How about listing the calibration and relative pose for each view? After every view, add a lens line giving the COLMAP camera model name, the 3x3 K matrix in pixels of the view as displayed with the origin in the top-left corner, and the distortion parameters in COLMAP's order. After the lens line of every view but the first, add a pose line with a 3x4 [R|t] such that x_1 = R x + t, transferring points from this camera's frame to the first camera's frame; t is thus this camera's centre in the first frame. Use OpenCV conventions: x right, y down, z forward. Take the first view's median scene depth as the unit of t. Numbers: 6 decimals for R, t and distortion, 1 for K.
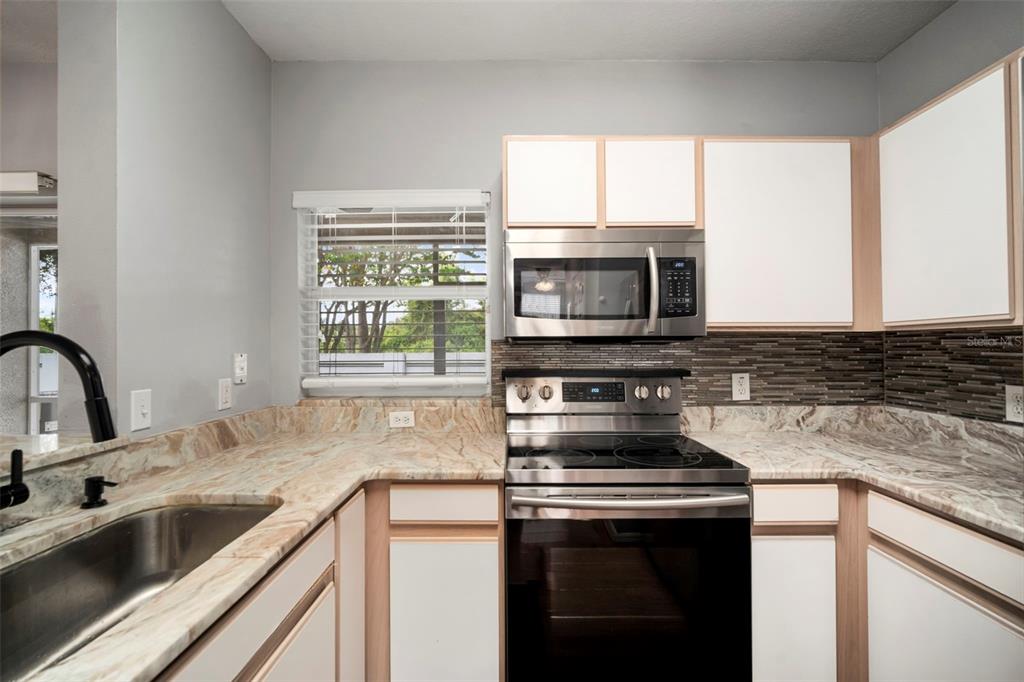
lens RADIAL K [[450.5, 0, 508.4], [0, 450.5, 340.9], [0, 0, 1]] dist [-0.007972, 0.000633]
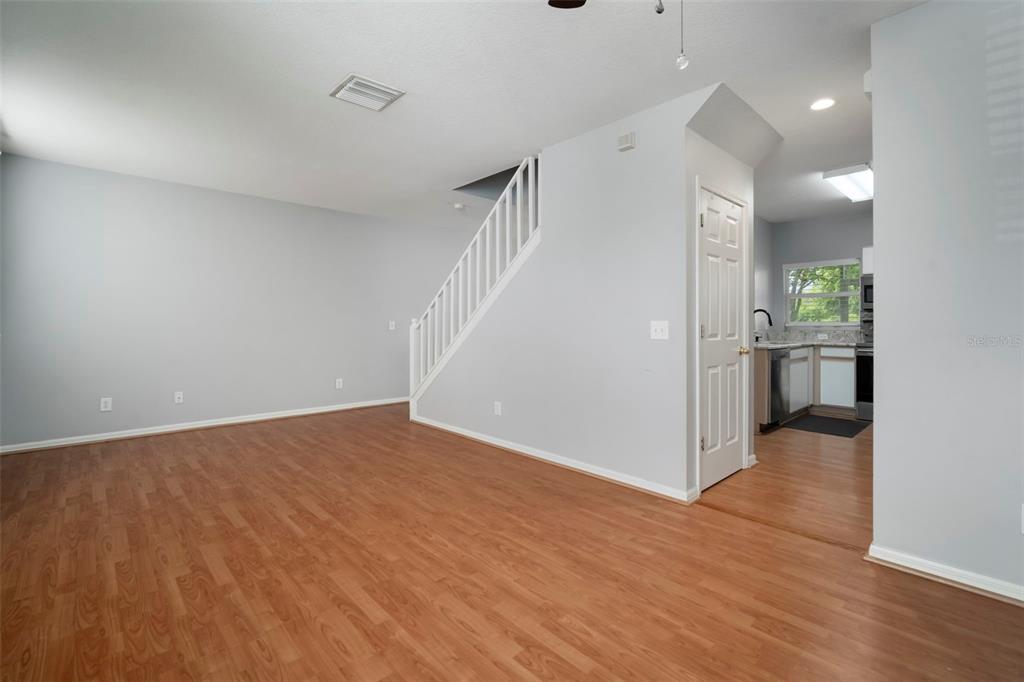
lens RADIAL K [[450.5, 0, 508.4], [0, 450.5, 340.9], [0, 0, 1]] dist [-0.007972, 0.000633]
pose [[0.688449, 0.033762, -0.724498, 0.608441], [0.004139, 0.998717, 0.050474, 0.048973], [0.725273, -0.037747, 0.687426, -3.200986]]
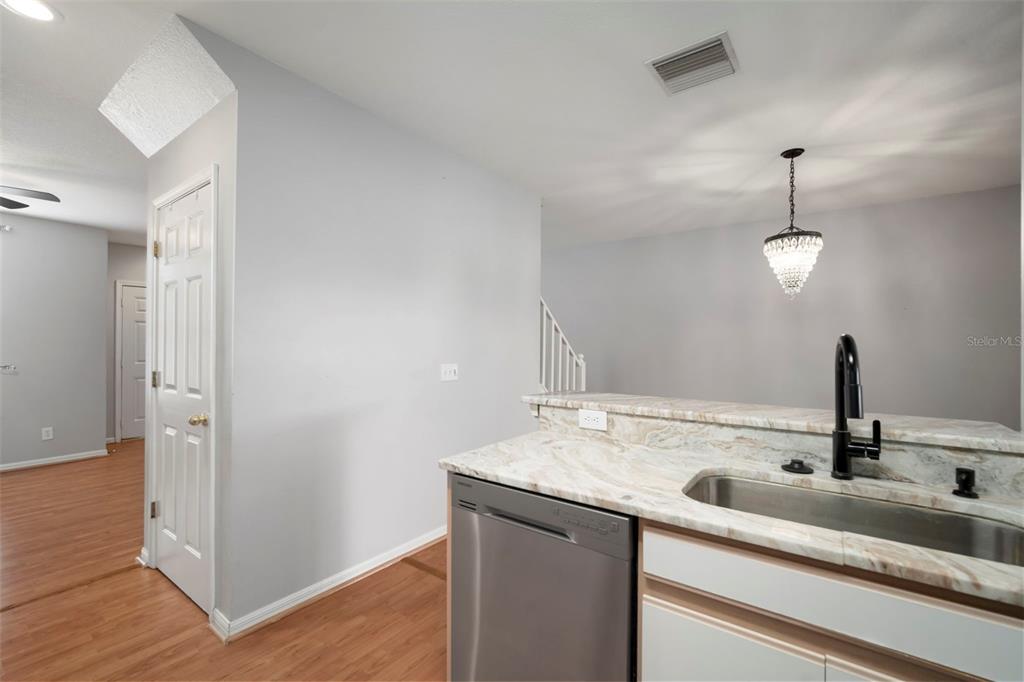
lens RADIAL K [[446.9, 0, 516.5], [0, 446.9, 343.0], [0, 0, 1]] dist [0.000610, 0.000435]
pose [[-0.583509, 0.000757, -0.812106, 0.379464], [0.009258, 0.999941, -0.005720, 0.000560], [0.812054, -0.010856, -0.583481, 0.506022]]
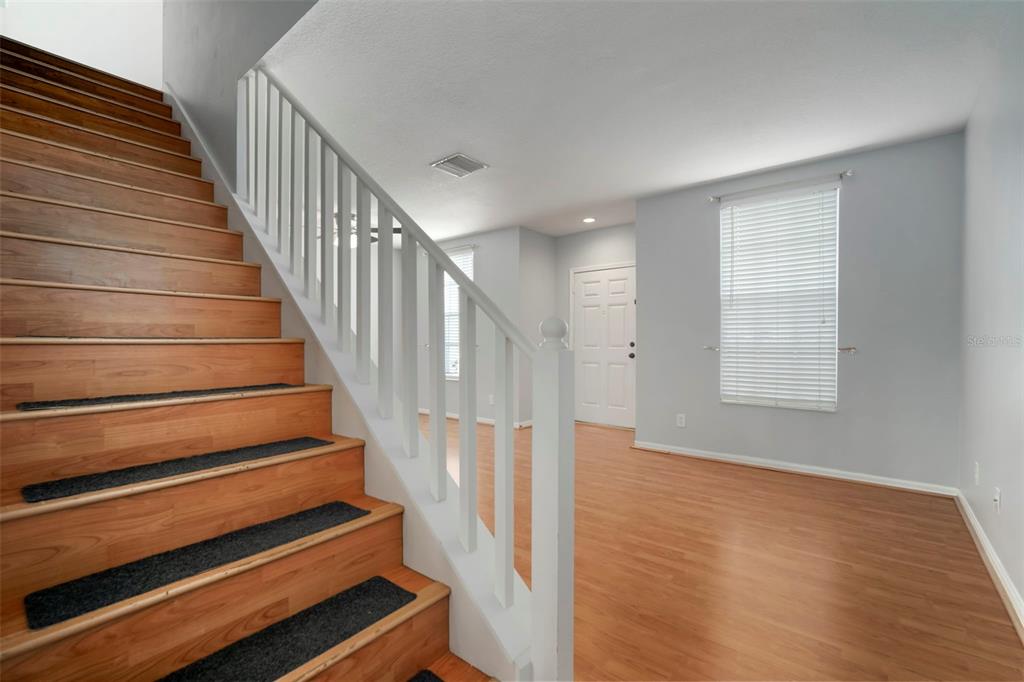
lens RADIAL K [[441.8, 0, 512.5], [0, 441.8, 344.3], [0, 0, 1]] dist [-0.001687, -0.000244]
pose [[-0.775907, 0.001613, 0.630845, -2.566040], [-0.000367, 0.999995, -0.003009, 0.094709], [-0.630847, -0.002567, -0.775903, -0.909990]]
